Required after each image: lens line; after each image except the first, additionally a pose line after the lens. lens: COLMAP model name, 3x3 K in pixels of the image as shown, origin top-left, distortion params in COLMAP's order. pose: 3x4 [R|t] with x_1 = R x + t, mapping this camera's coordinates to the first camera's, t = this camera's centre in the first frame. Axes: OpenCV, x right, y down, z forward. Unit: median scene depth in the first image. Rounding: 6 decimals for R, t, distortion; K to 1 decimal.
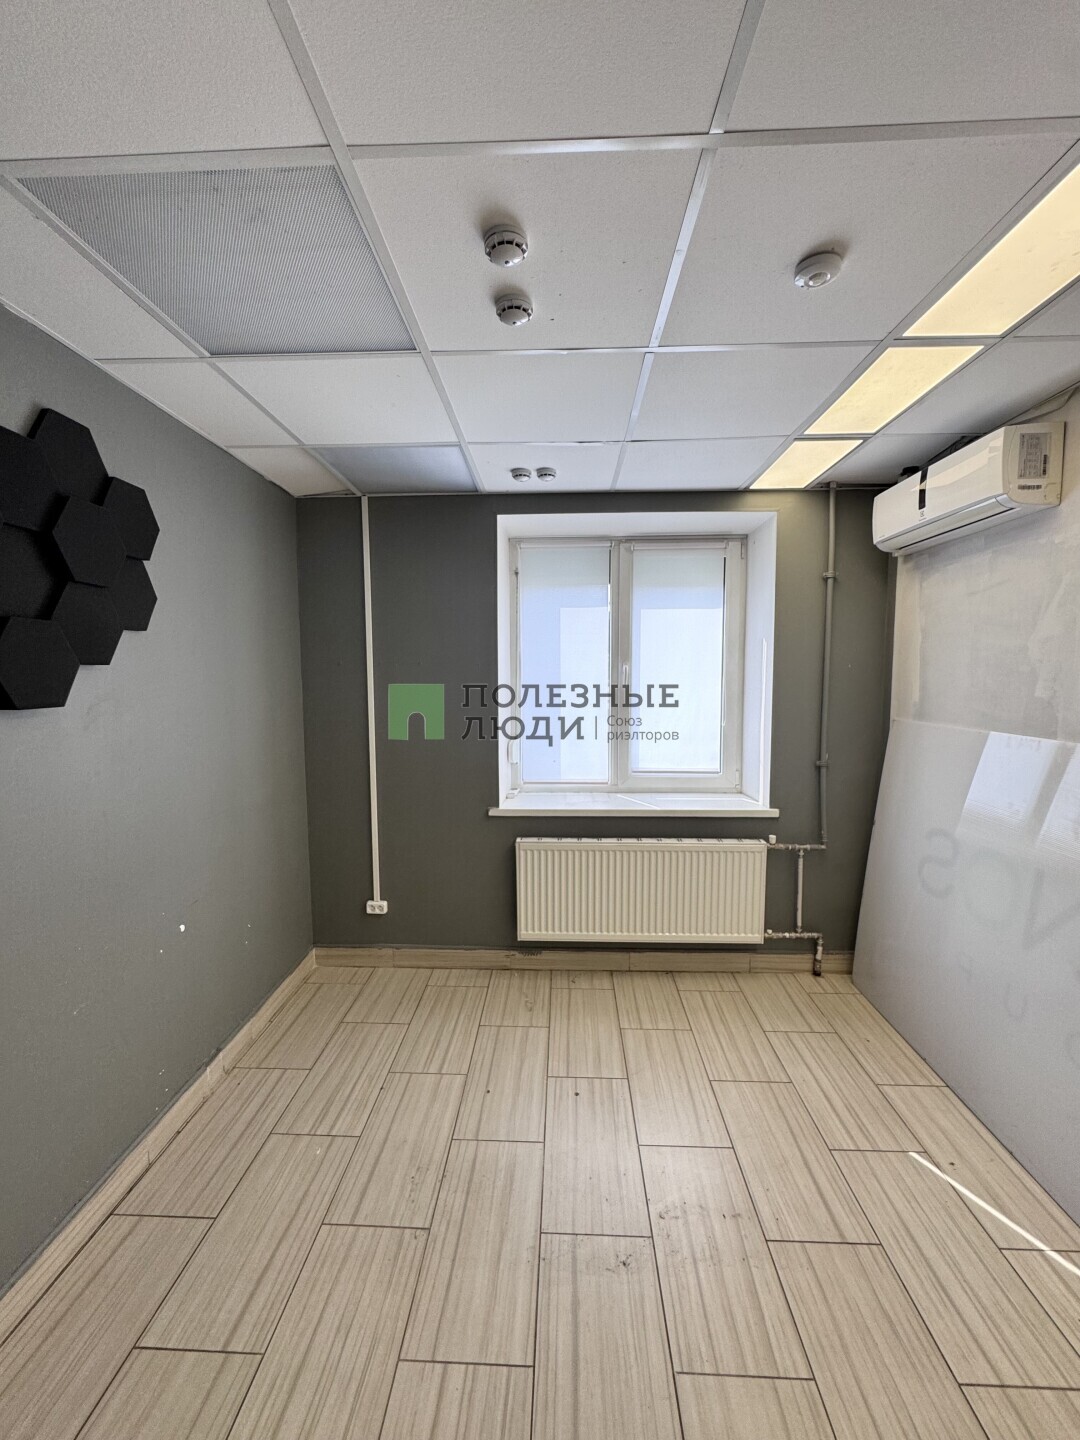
lens RADIAL K [[572.9, 0, 537.1], [0, 572.9, 719.9], [0, 0, 1]] dist [-0.003183, 0.000119]
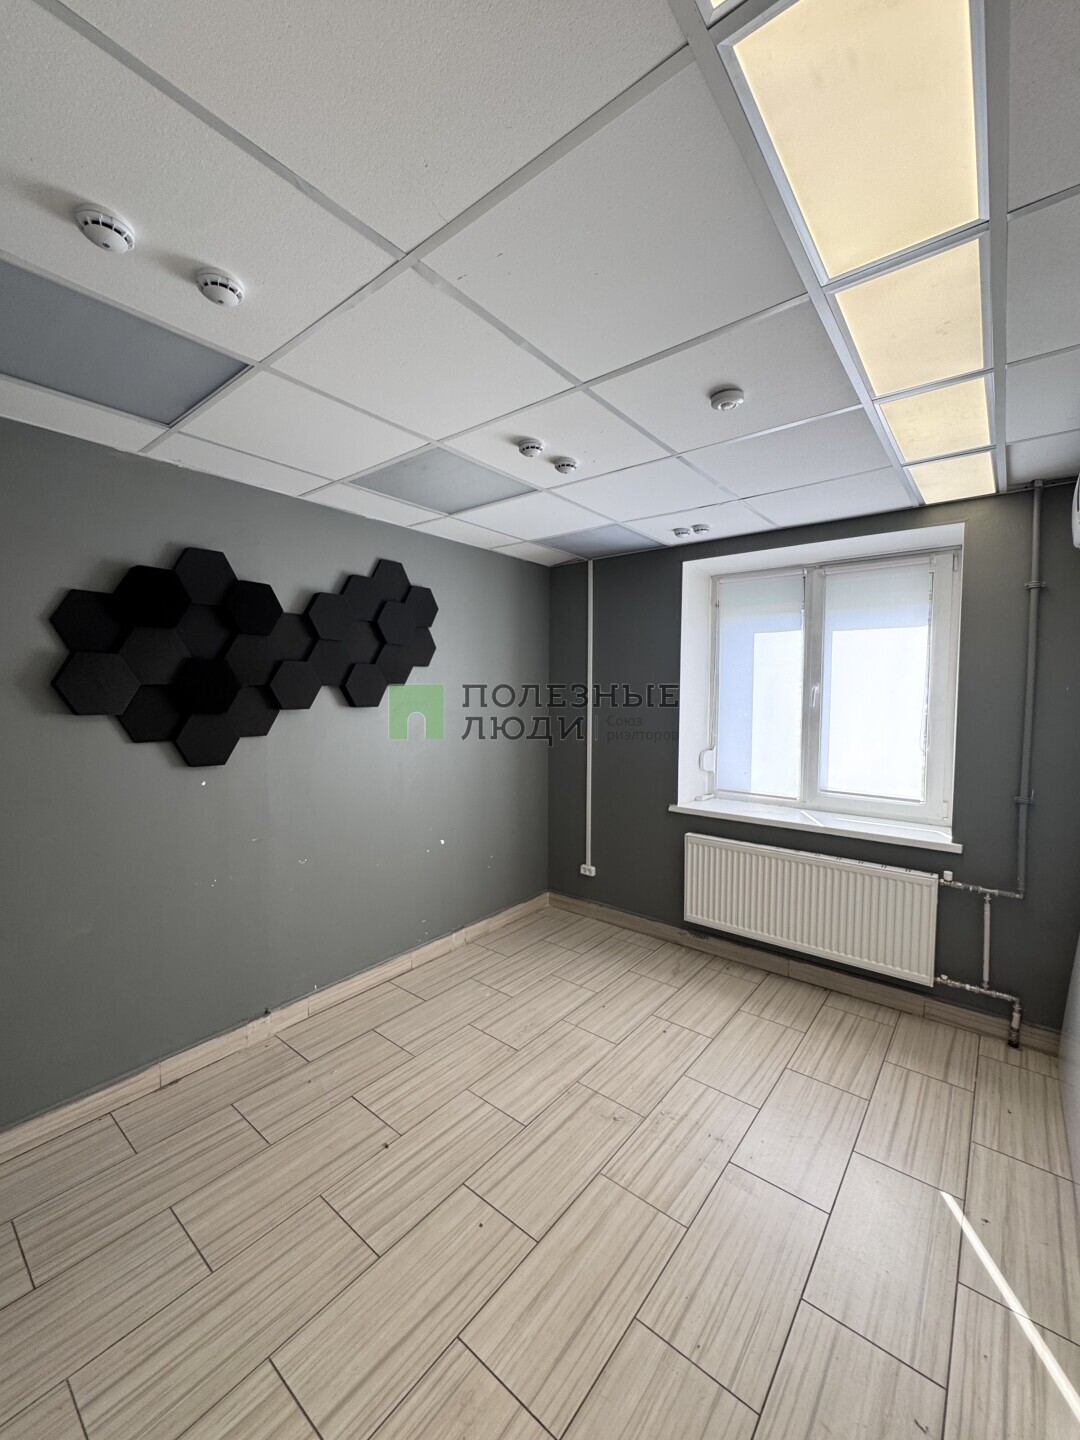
lens RADIAL K [[577.0, 0, 540.0], [0, 577.0, 720.0], [0, 0, 1]] dist [-0.002840, 0.000168]
pose [[0.802909, 0.039878, -0.594766, 0.423013], [-0.058238, 0.998234, -0.011689, 0.007479], [0.593249, 0.044023, 0.803814, -0.144232]]
